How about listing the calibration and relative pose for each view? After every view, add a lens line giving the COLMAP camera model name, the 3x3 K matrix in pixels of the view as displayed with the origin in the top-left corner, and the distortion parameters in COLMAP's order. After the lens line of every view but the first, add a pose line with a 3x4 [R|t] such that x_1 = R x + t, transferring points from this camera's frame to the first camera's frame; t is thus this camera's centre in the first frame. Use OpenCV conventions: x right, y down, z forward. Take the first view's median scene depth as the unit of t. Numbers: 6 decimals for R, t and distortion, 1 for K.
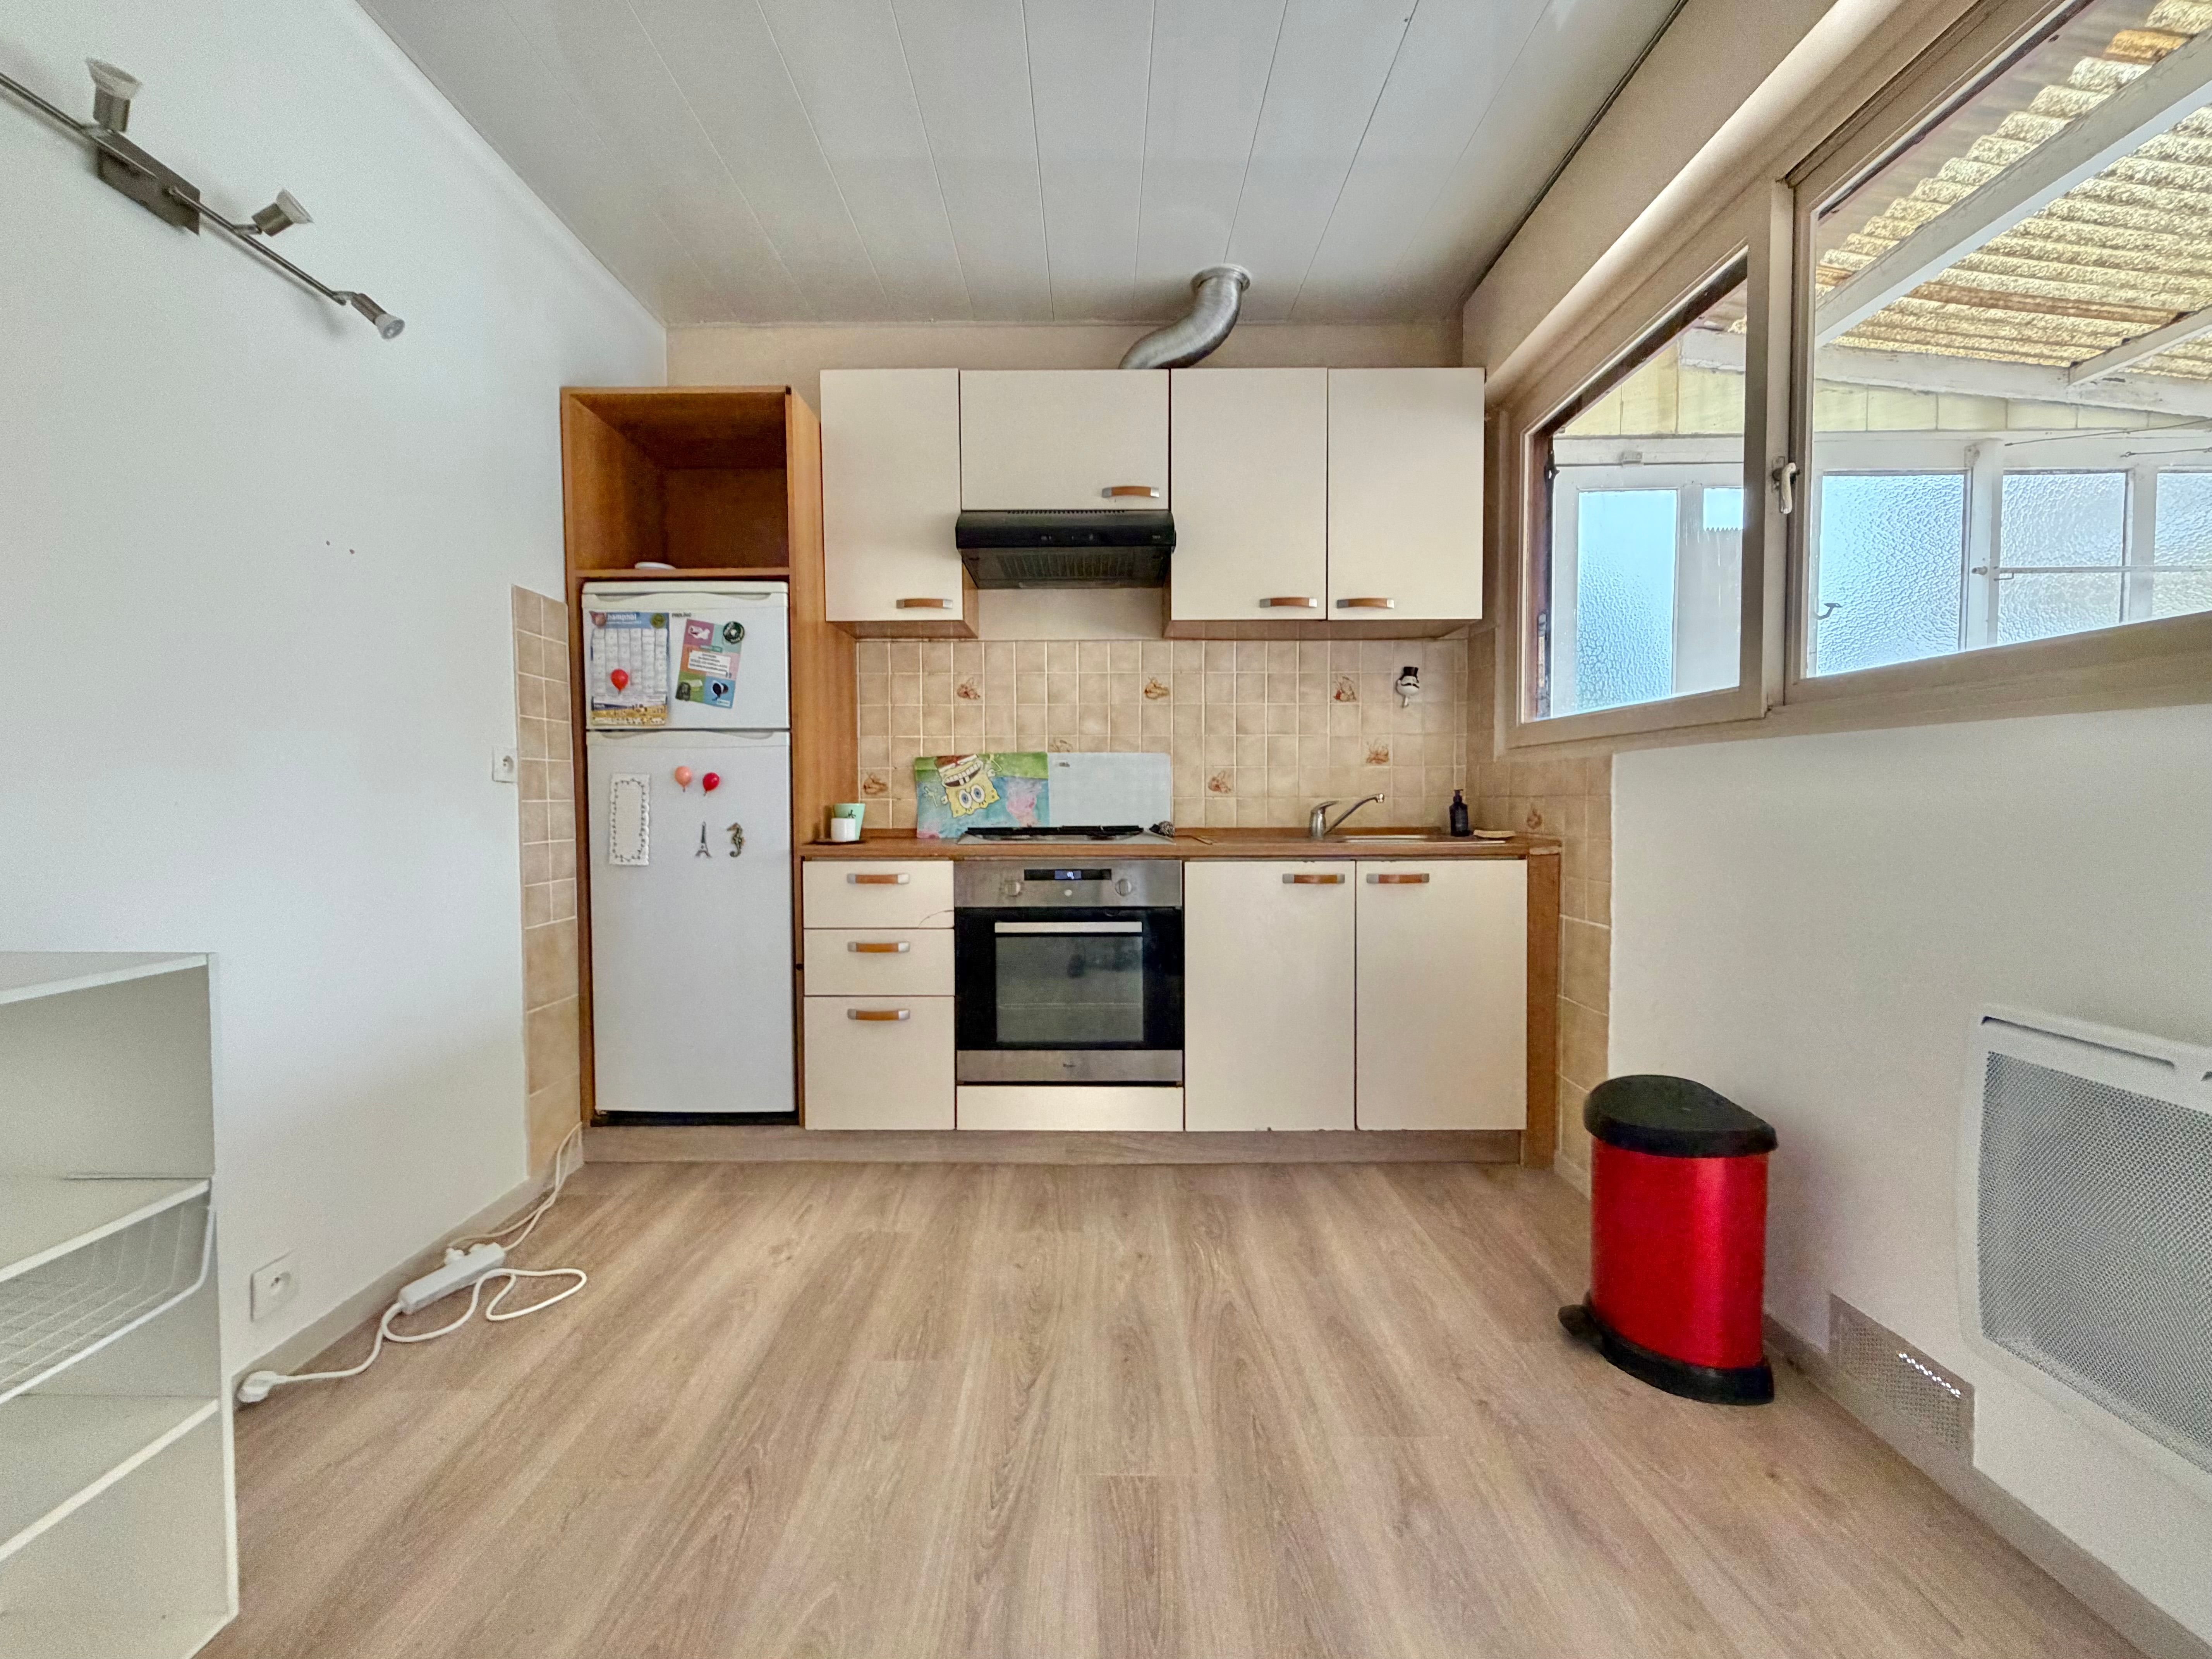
lens RADIAL K [[882.1, 0, 1096.3], [0, 882.1, 827.9], [0, 0, 1]] dist [-0.000352, -0.000239]
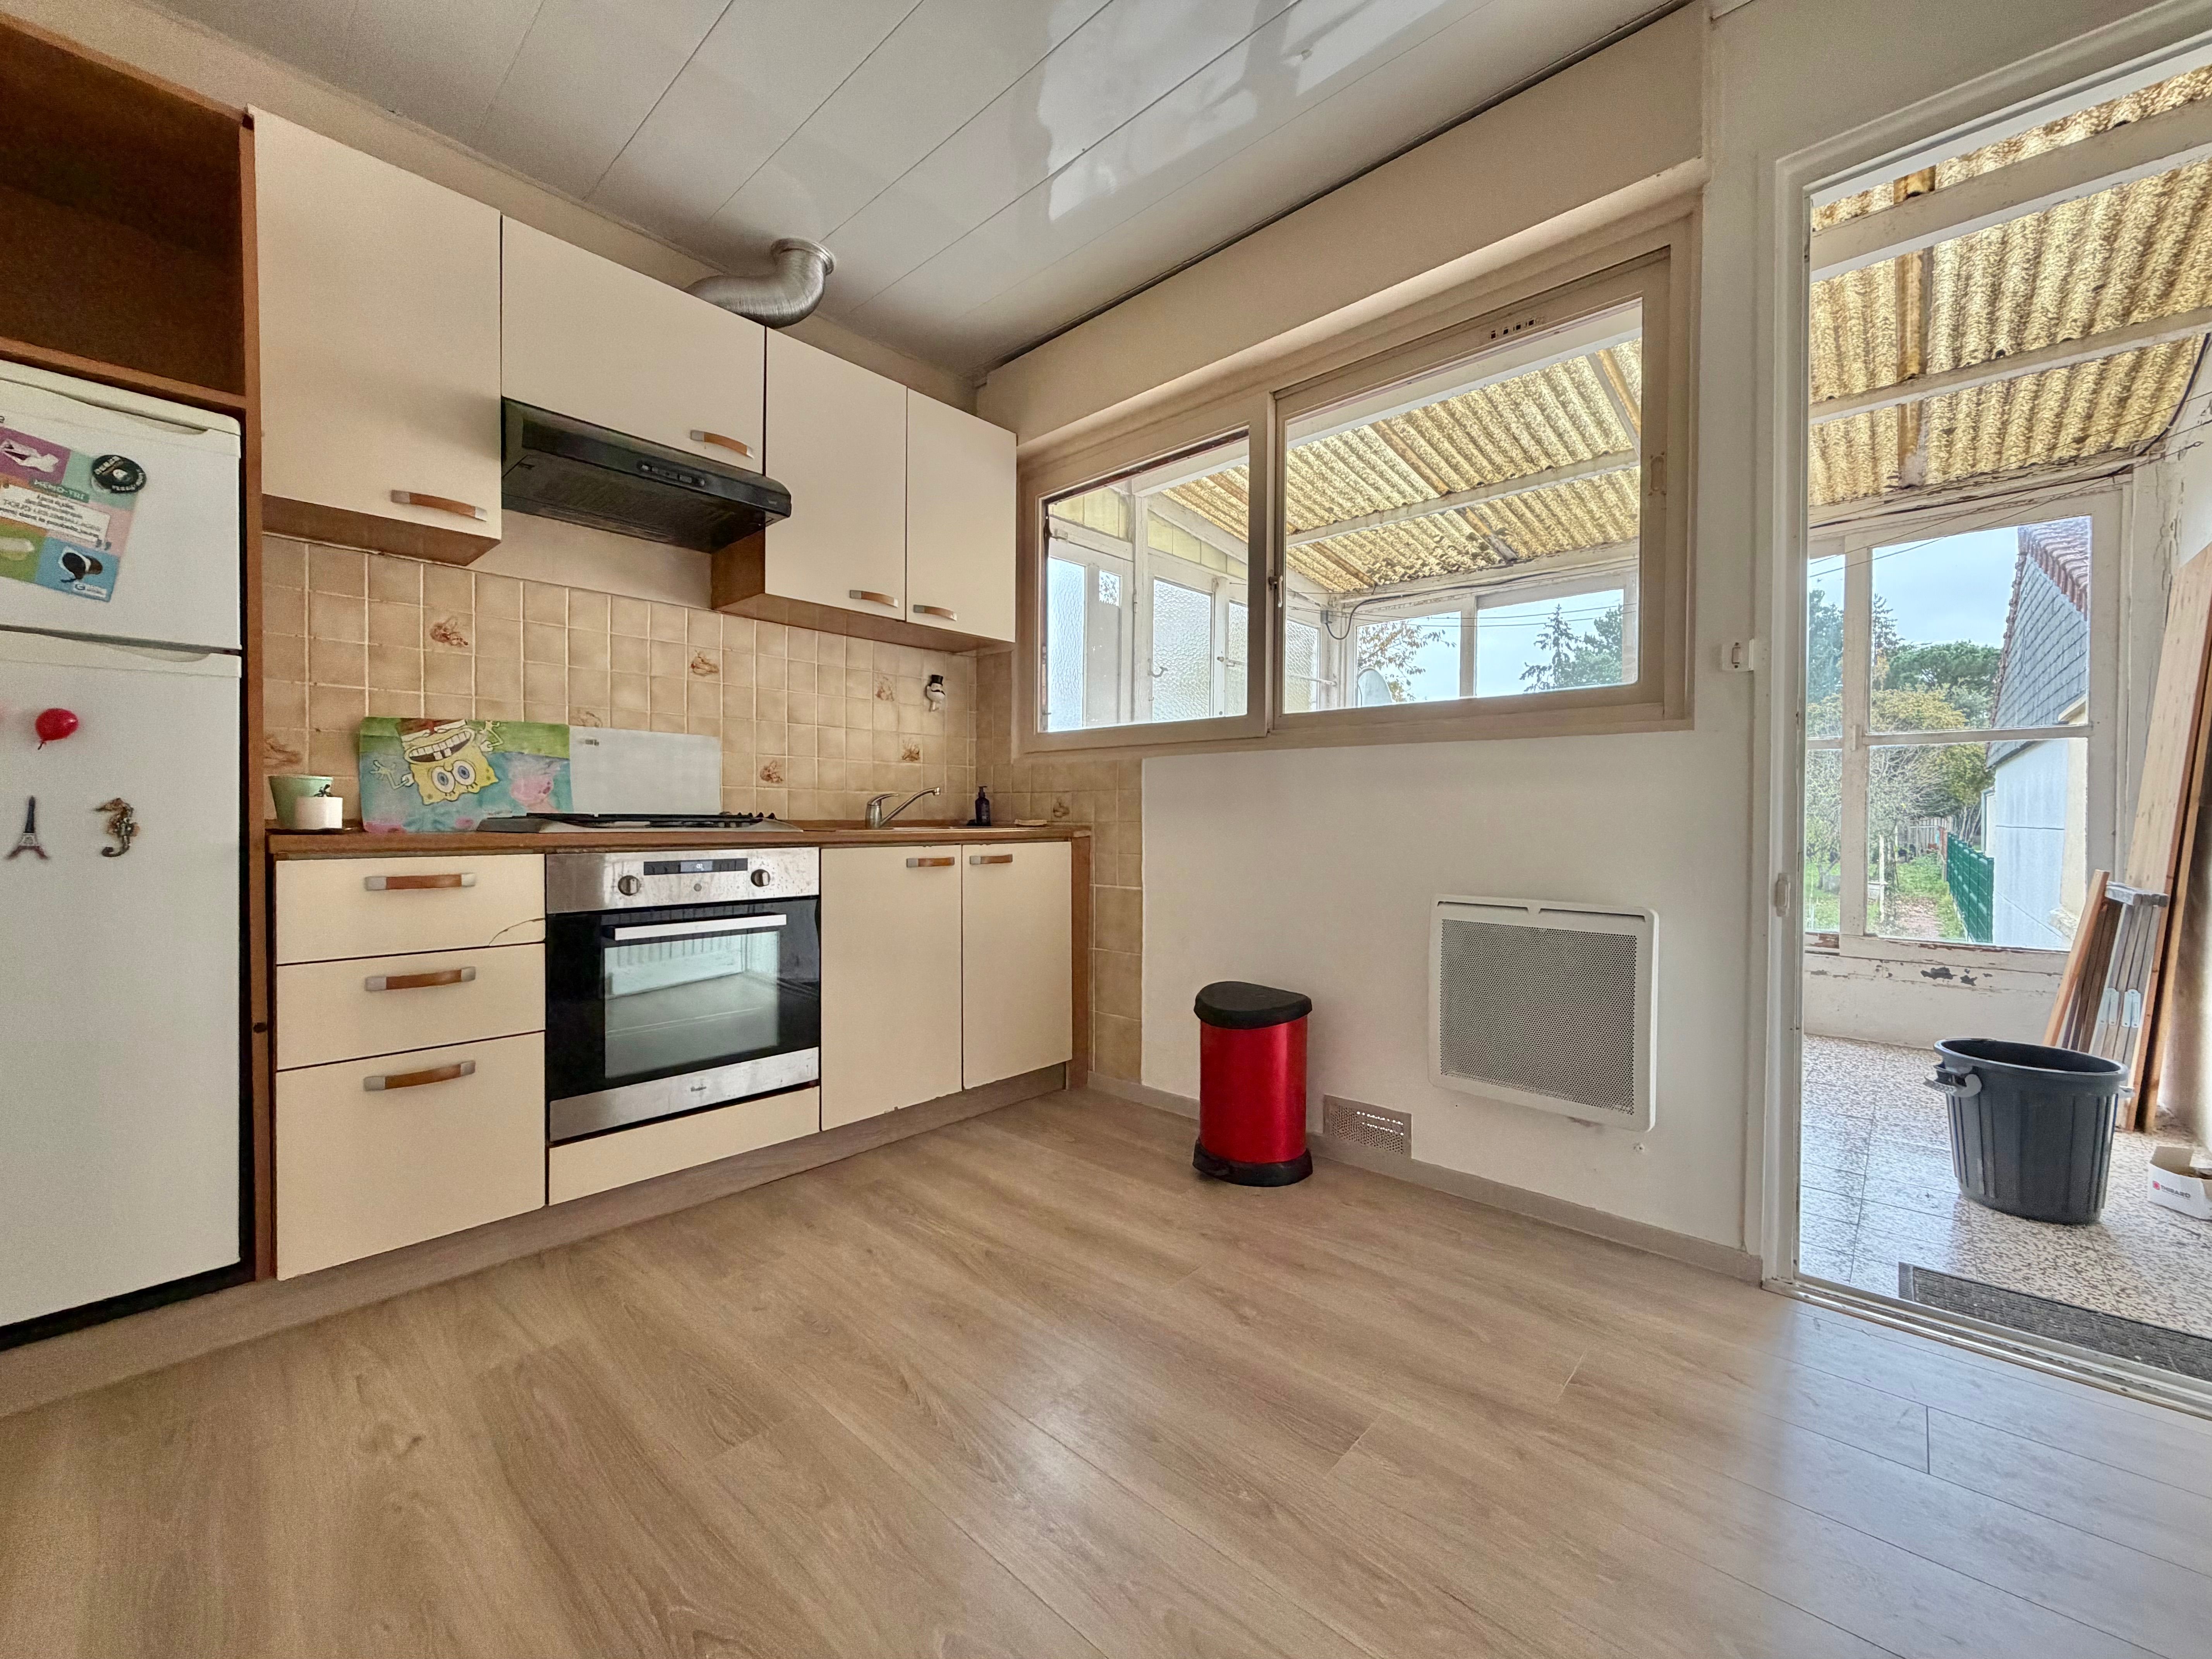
lens RADIAL K [[882.1, 0, 1094.8], [0, 882.1, 829.2], [0, 0, 1]] dist [-0.000352, -0.000239]
pose [[0.678643, -0.004177, 0.734456, -0.395249], [0.017153, 0.999801, -0.010164, 0.031564], [-0.734268, 0.019496, 0.678580, 0.126327]]
